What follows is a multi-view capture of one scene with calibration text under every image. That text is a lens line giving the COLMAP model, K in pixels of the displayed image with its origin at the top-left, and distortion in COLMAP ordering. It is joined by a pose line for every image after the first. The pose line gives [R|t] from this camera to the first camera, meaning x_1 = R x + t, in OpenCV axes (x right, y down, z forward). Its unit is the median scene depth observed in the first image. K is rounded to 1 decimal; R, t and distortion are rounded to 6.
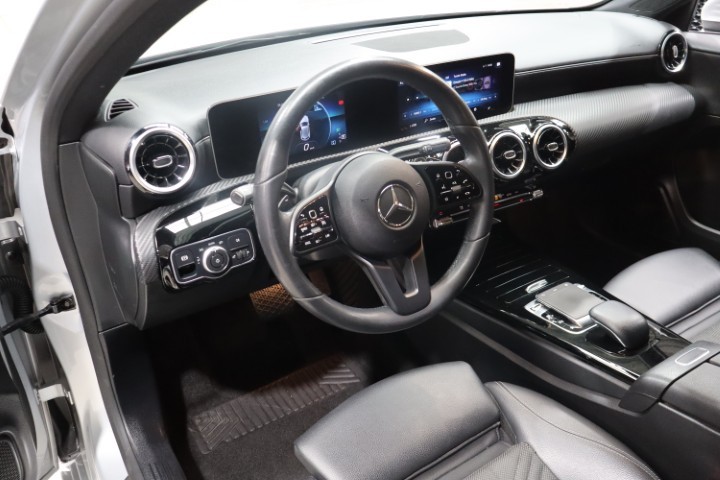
lens RADIAL K [[565.4, 0, 361.4], [0, 565.4, 237.5], [0, 0, 1]] dist [0.006818, 0.000687]
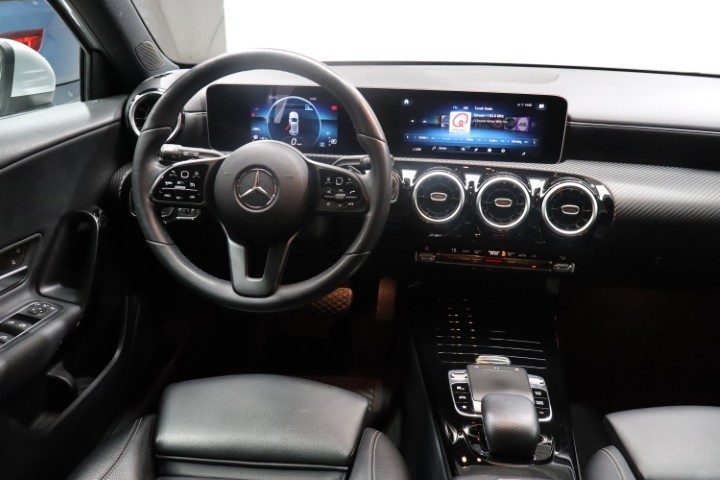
lens RADIAL K [[565.4, 0, 360.1], [0, 565.4, 242.3], [0, 0, 1]] dist [0.006818, 0.000687]
pose [[0.804418, 0.275991, -0.526061, 0.557192], [-0.323478, 0.946234, 0.001788, -0.018739], [0.498270, 0.168730, 0.850445, 0.158008]]
